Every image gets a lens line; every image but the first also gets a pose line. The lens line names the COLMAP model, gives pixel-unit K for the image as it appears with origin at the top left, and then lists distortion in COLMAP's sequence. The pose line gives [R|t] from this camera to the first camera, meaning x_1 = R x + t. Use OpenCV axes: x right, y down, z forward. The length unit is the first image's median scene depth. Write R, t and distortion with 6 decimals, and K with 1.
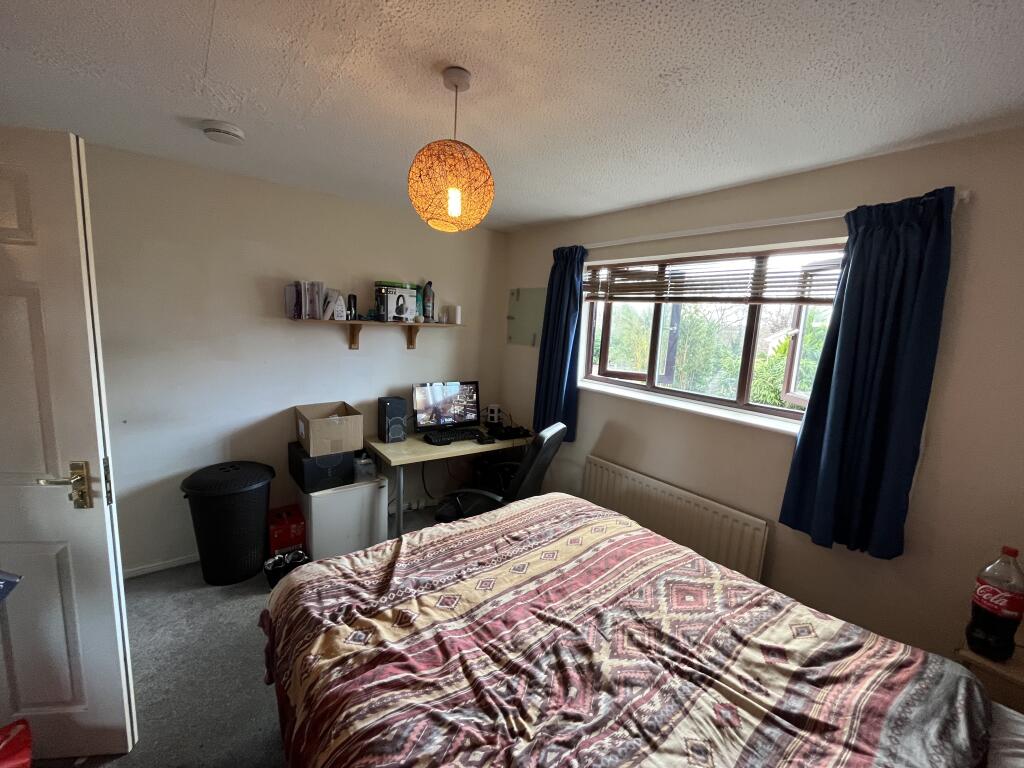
lens RADIAL K [[414.9, 0, 509.7], [0, 414.9, 383.5], [0, 0, 1]] dist [-0.003665, -0.000483]
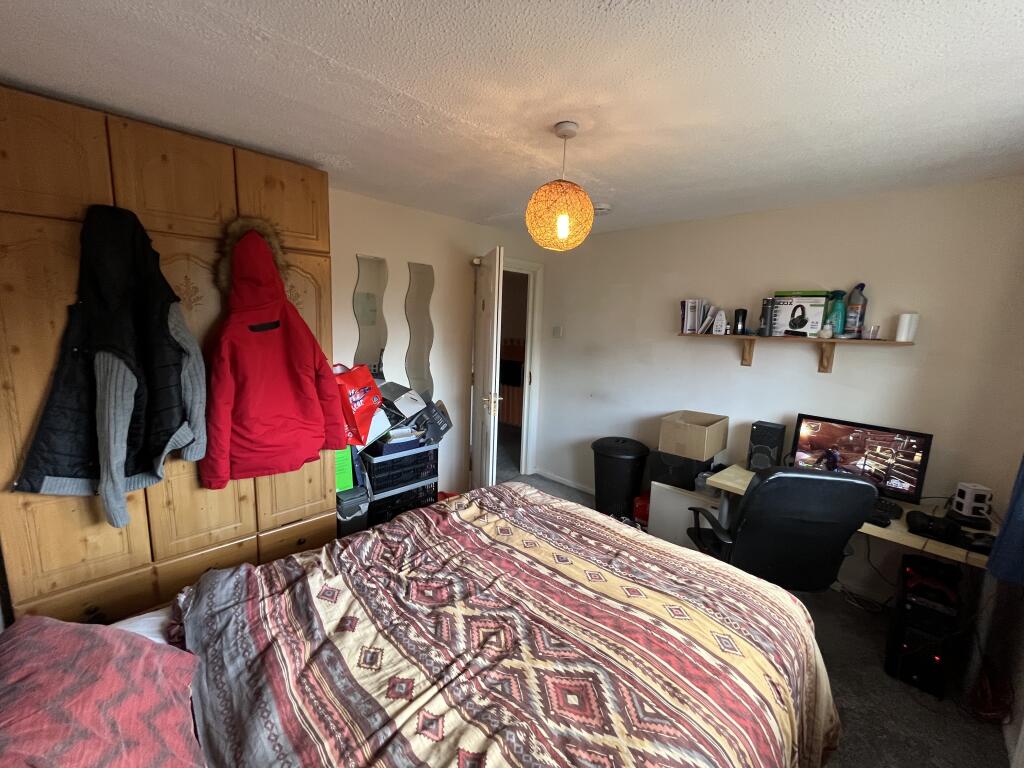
lens RADIAL K [[417.9, 0, 518.6], [0, 417.9, 388.0], [0, 0, 1]] dist [-0.001228, -0.000203]
pose [[0.139173, 0.112281, -0.983882, 0.998125], [-0.173947, 0.980875, 0.087332, -0.048041], [0.974871, 0.158989, 0.156042, 0.667632]]
